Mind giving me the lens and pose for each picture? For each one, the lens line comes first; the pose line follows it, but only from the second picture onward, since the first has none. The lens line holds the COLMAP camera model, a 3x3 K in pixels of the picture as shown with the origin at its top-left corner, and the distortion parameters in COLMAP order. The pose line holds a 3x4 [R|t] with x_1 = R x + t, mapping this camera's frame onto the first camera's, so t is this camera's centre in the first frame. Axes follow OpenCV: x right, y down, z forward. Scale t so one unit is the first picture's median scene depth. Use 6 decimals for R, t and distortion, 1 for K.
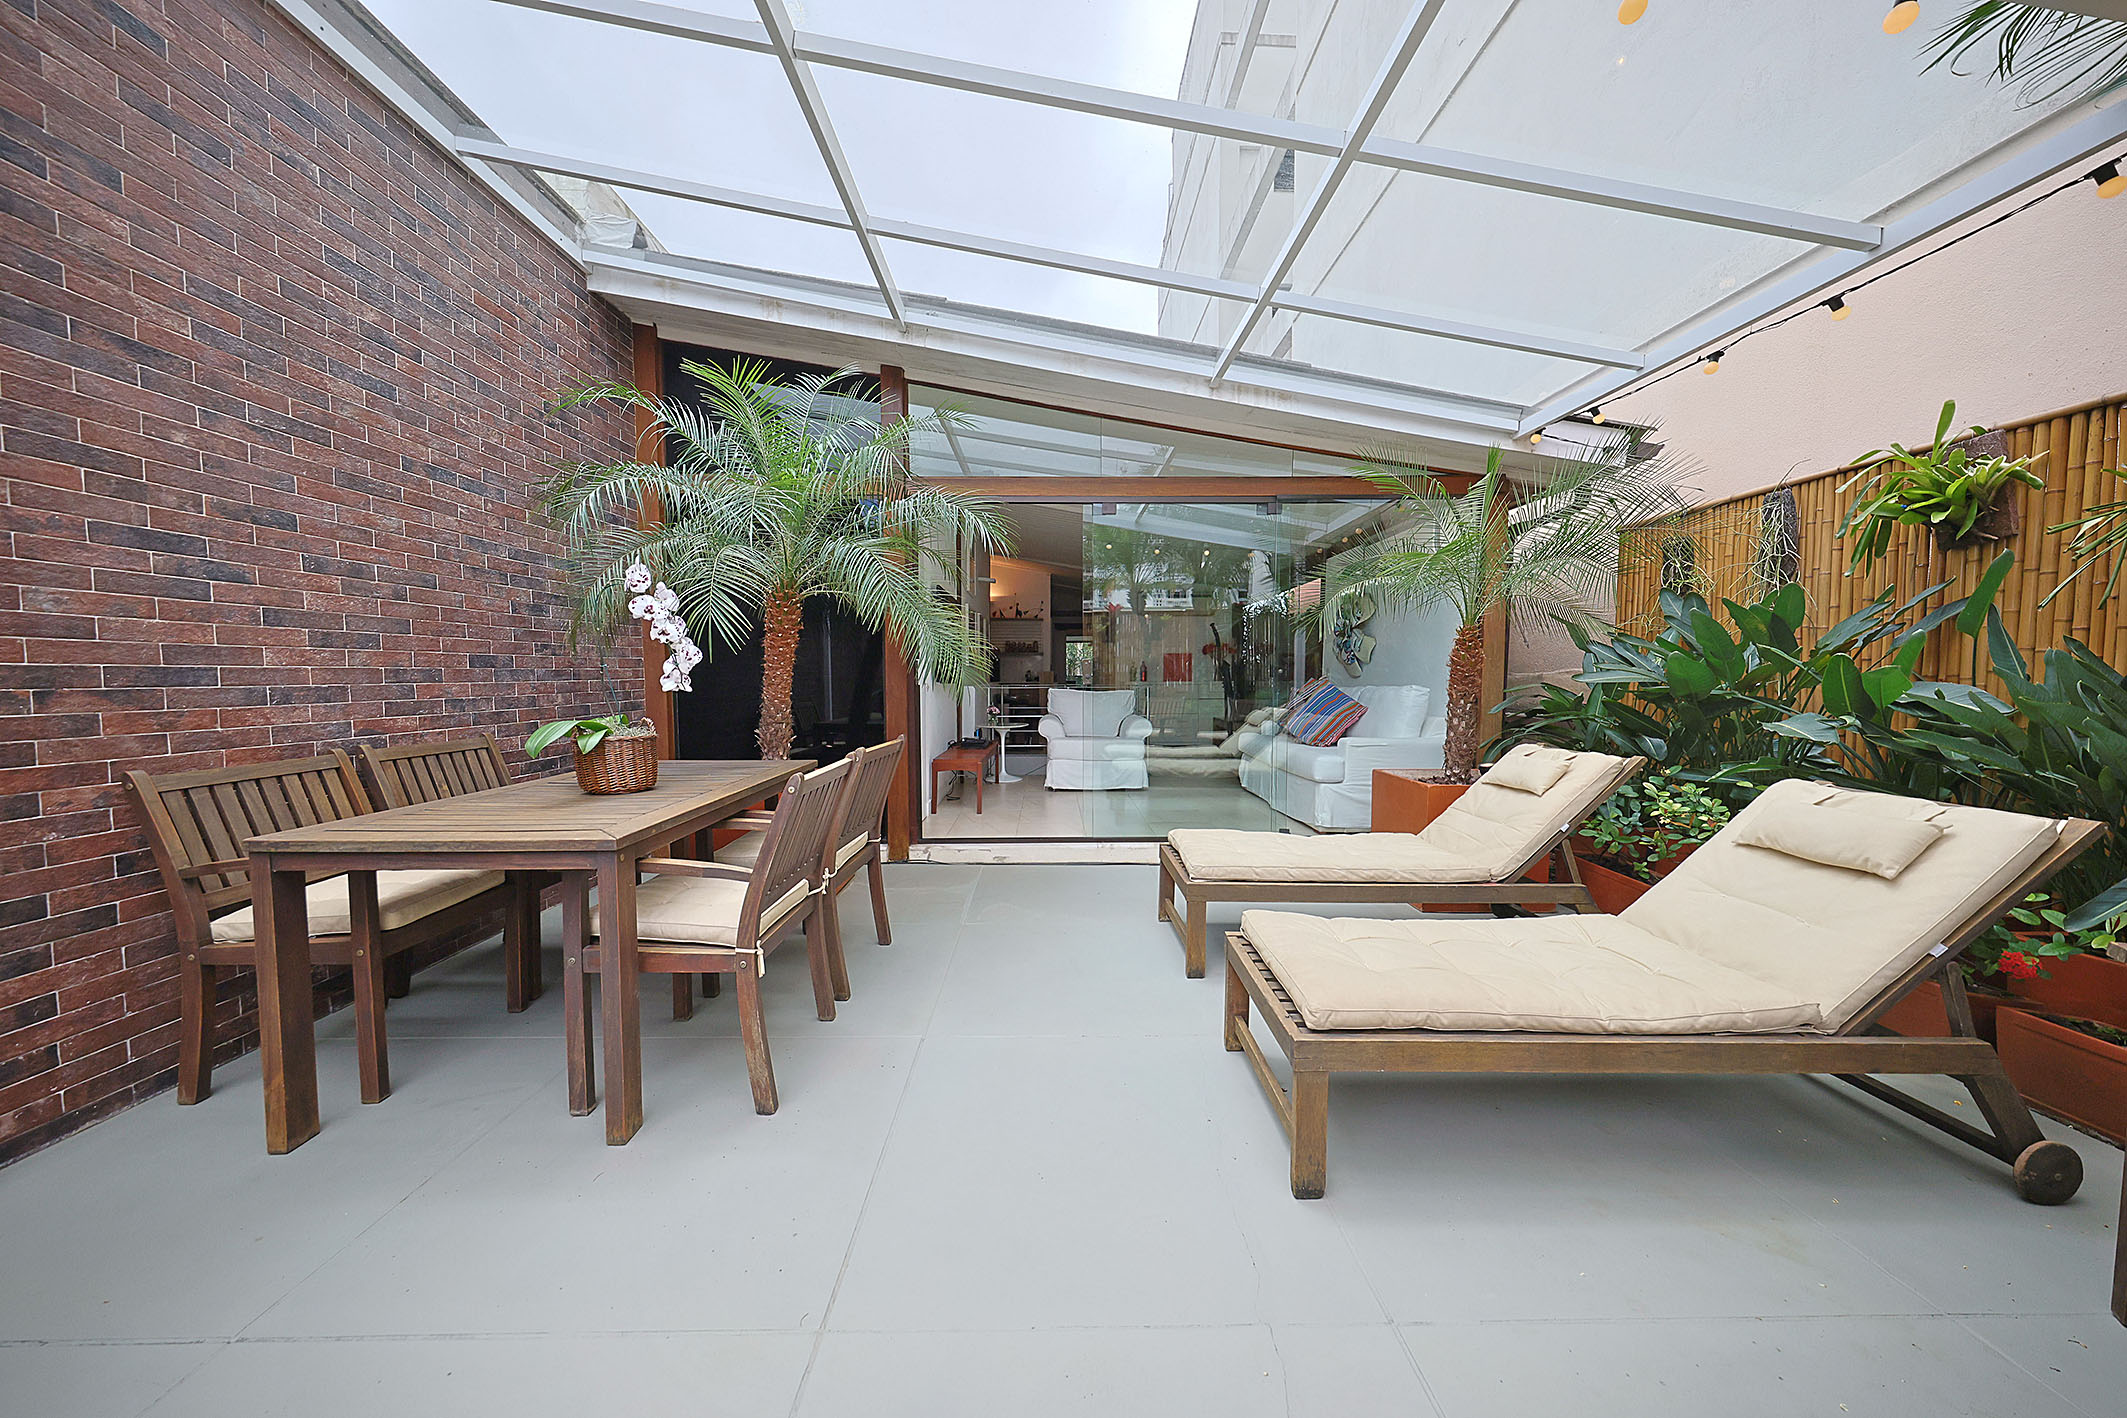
lens RADIAL K [[716.2, 0, 1053.2], [0, 716.2, 708.9], [0, 0, 1]] dist [0.001402, -0.000003]
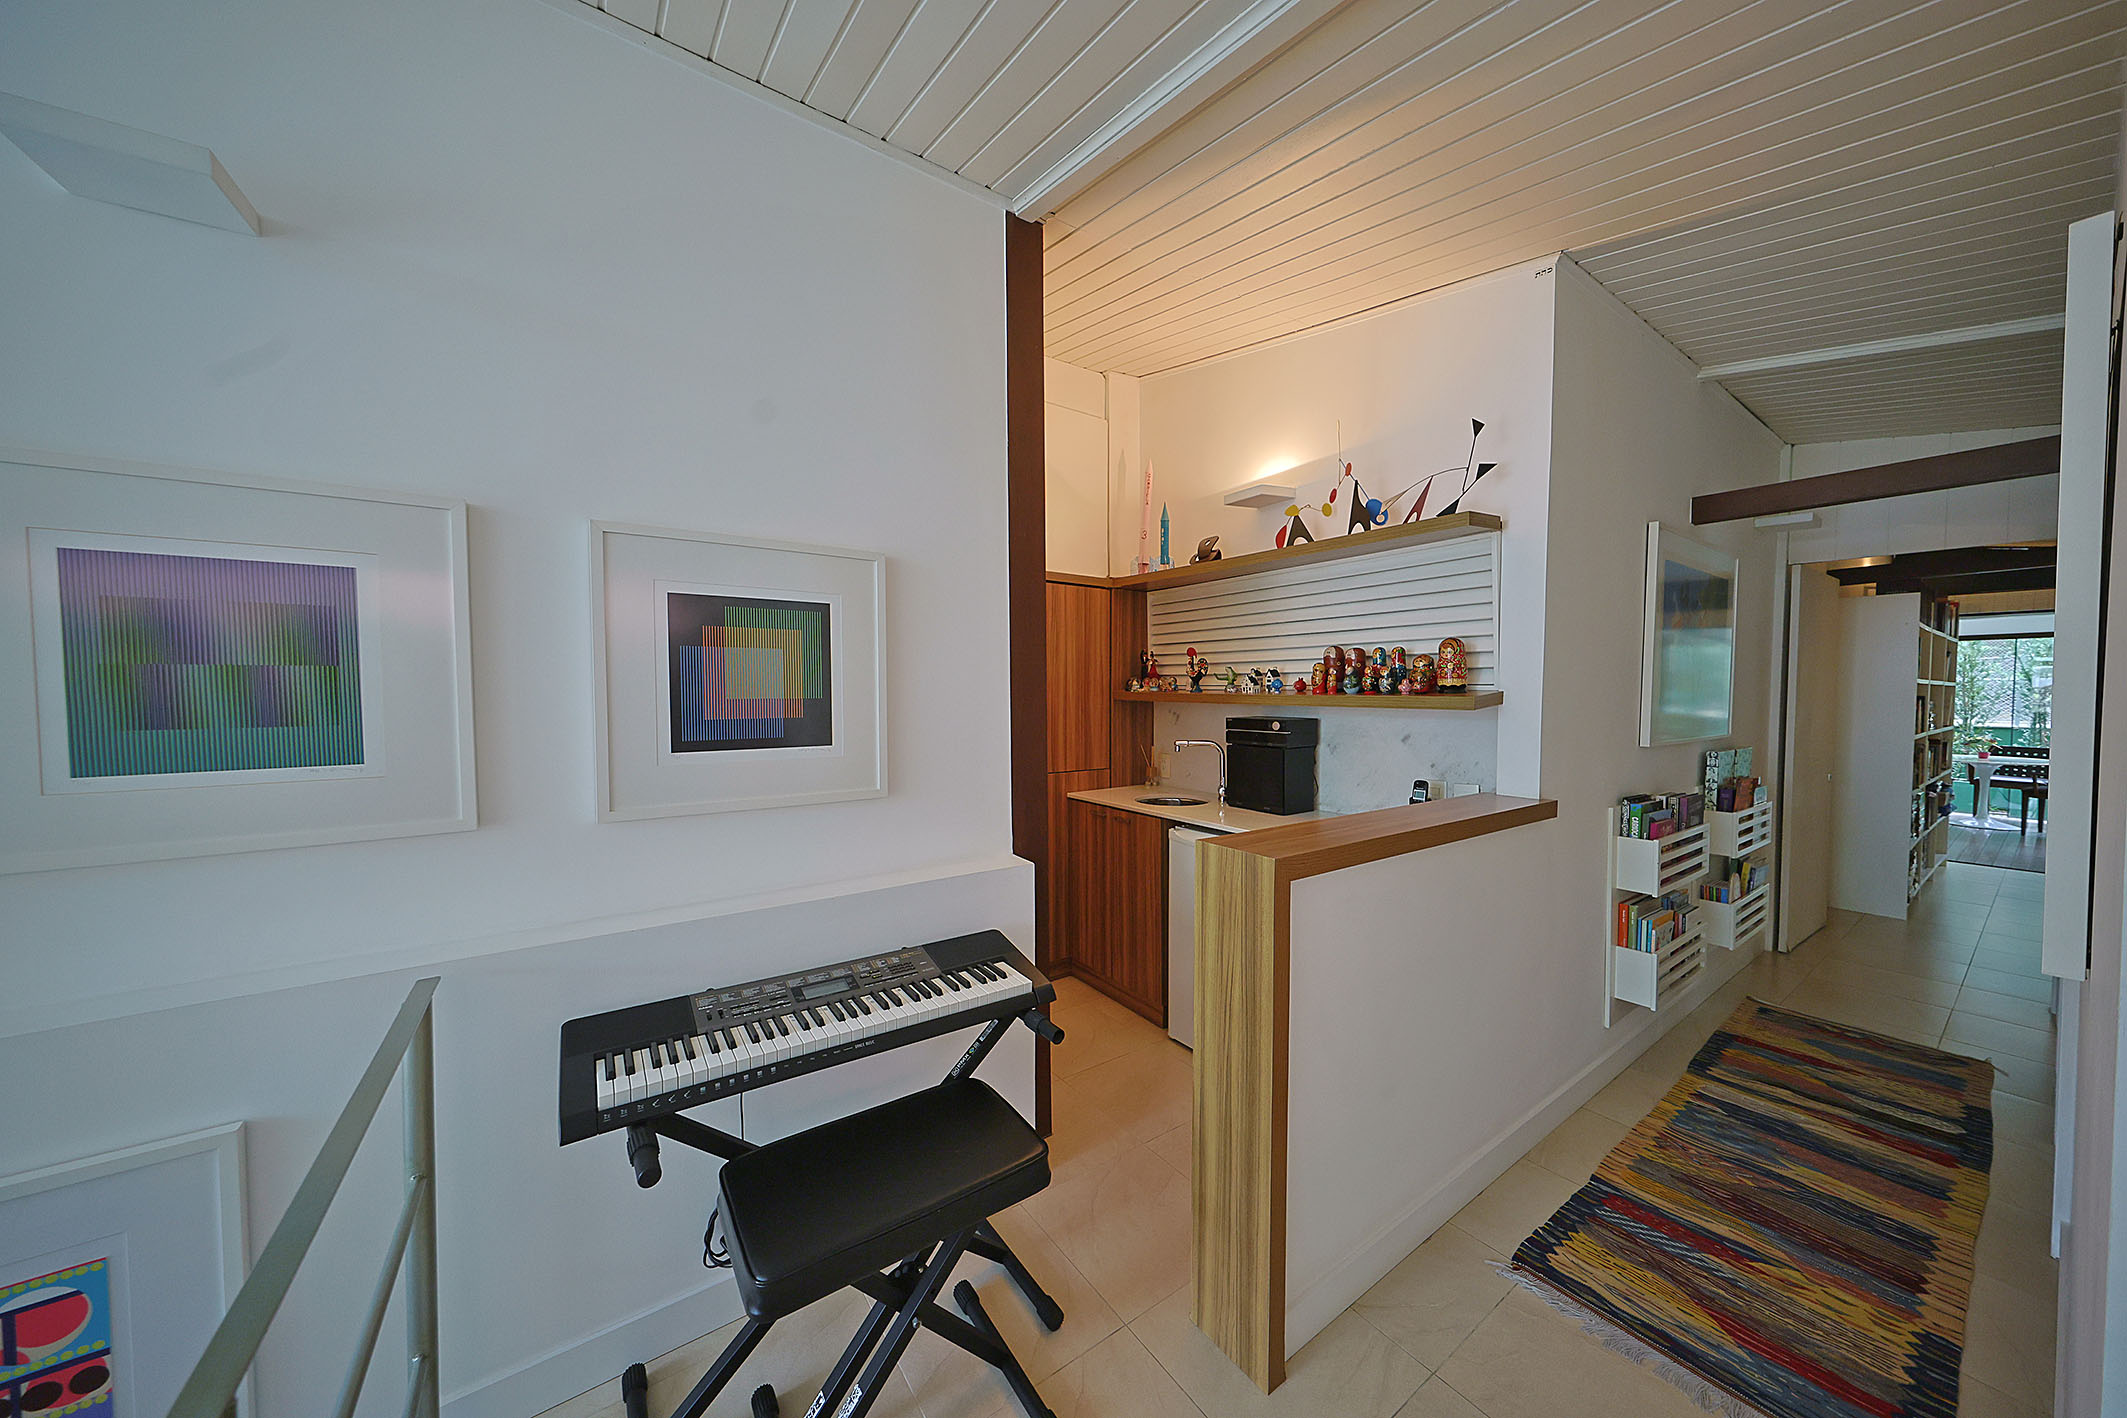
lens RADIAL K [[704.5, 0, 1059.9], [0, 704.5, 715.2], [0, 0, 1]] dist [-0.000331, 0.000148]
pose [[0.568326, 0.029440, -0.822276, 0.240997], [-0.042580, 0.999073, 0.006340, -0.225441], [0.821701, 0.031409, 0.569053, 2.582227]]
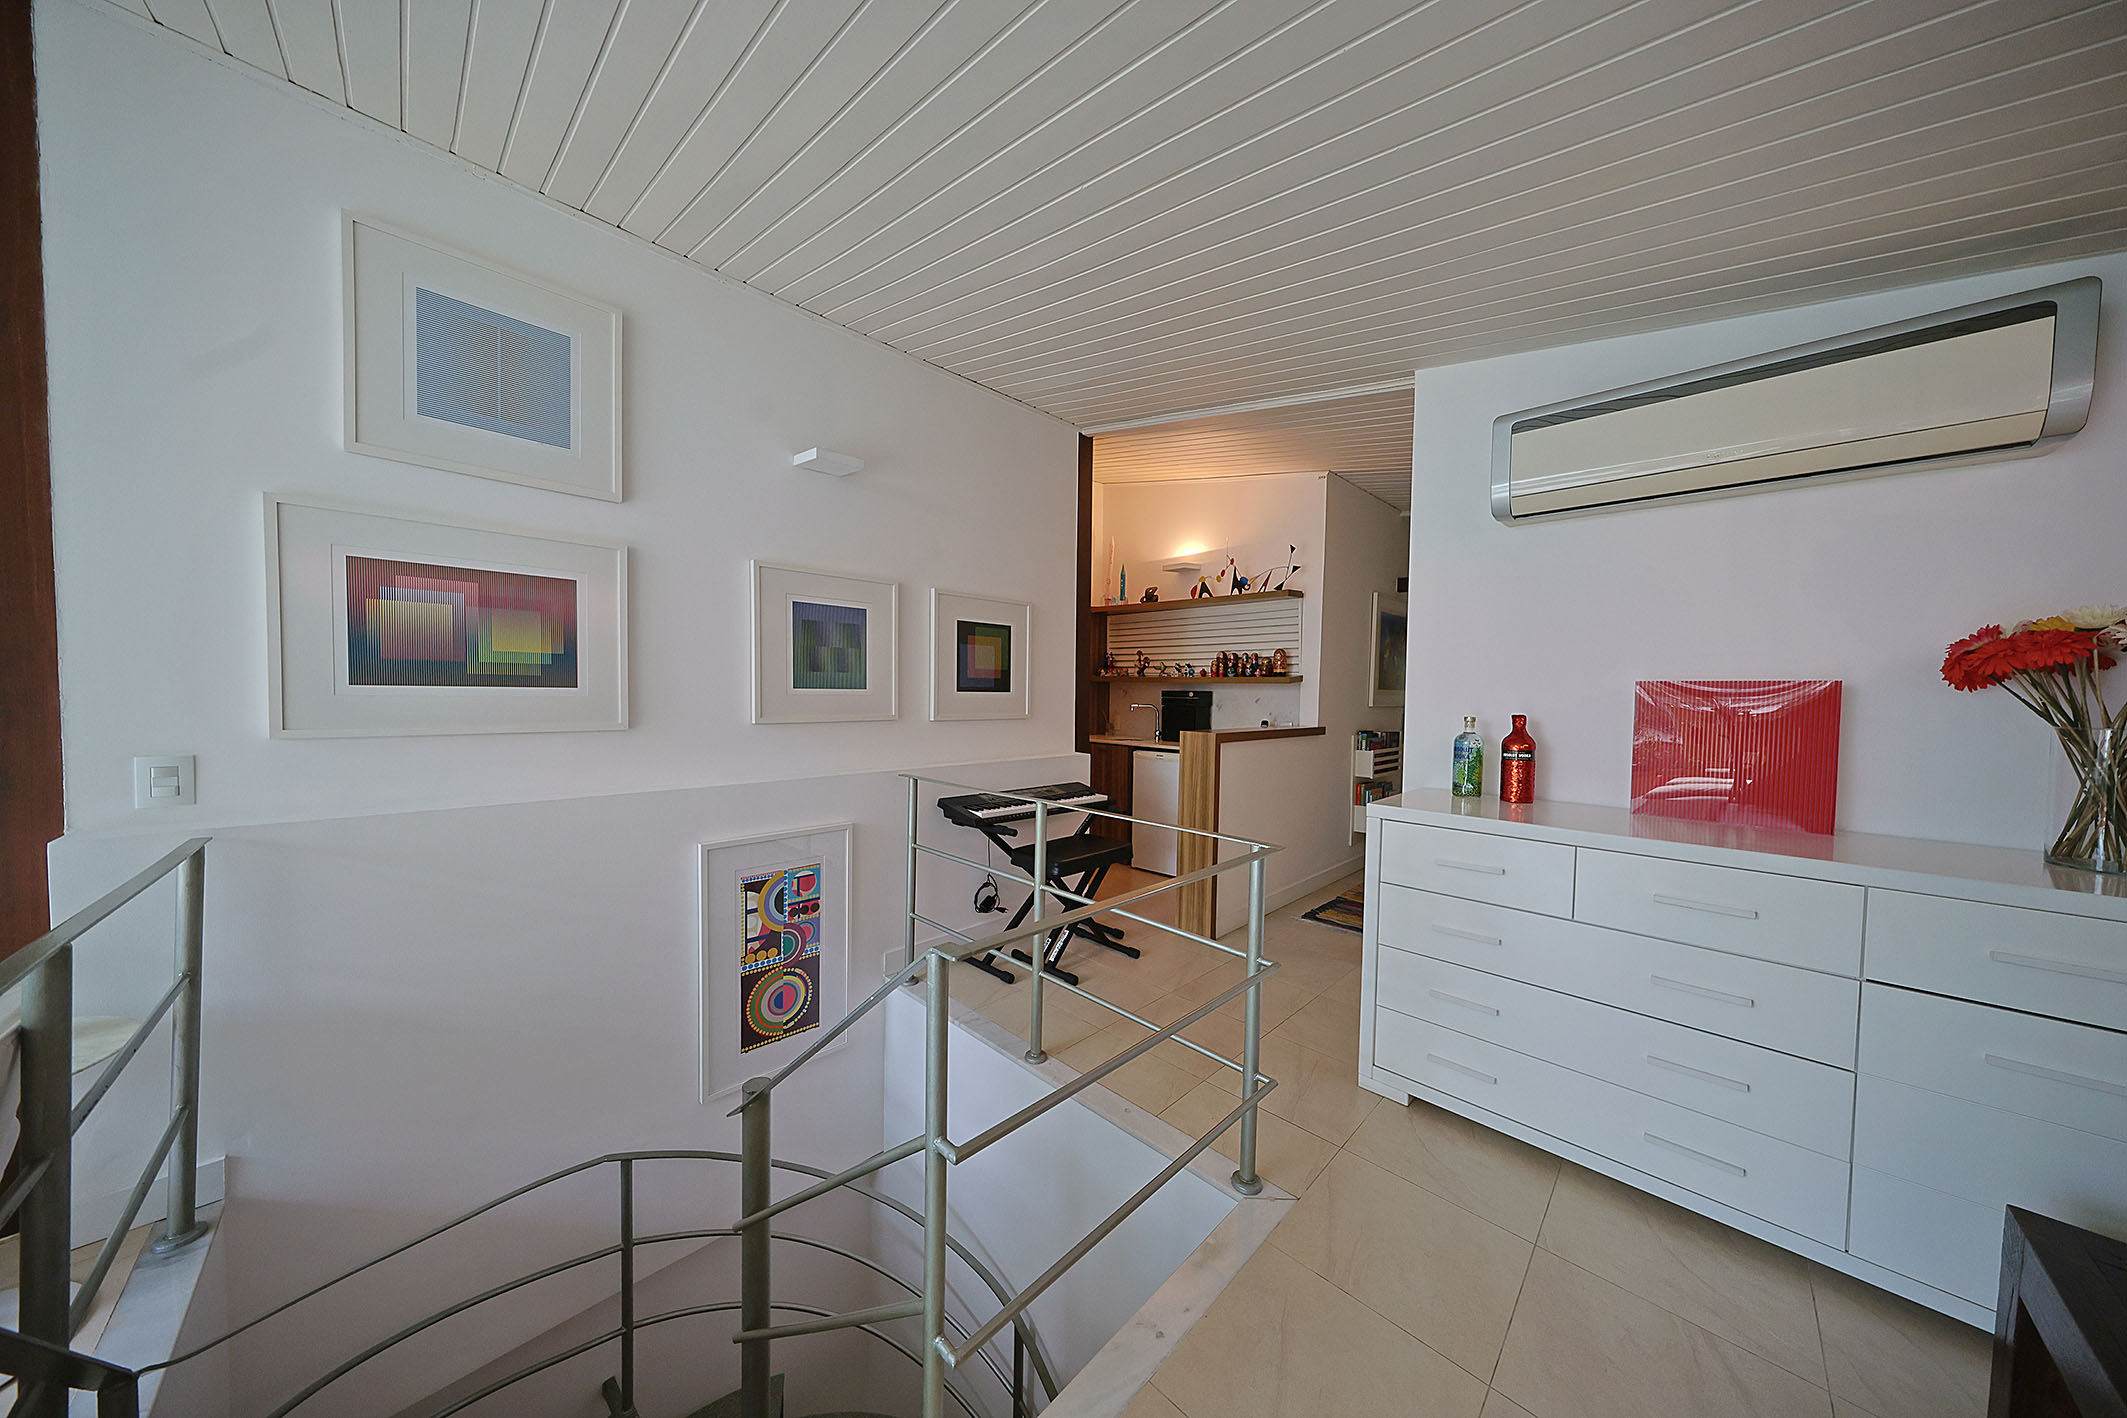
lens RADIAL K [[659.9, 0, 1057.0], [0, 659.9, 715.3], [0, 0, 1]] dist [0.005602, -0.000044]
pose [[0.707210, 0.037614, -0.706002, 0.484162], [-0.049880, 0.998750, 0.003245, -0.168857], [0.705242, 0.032921, 0.708202, 2.097285]]
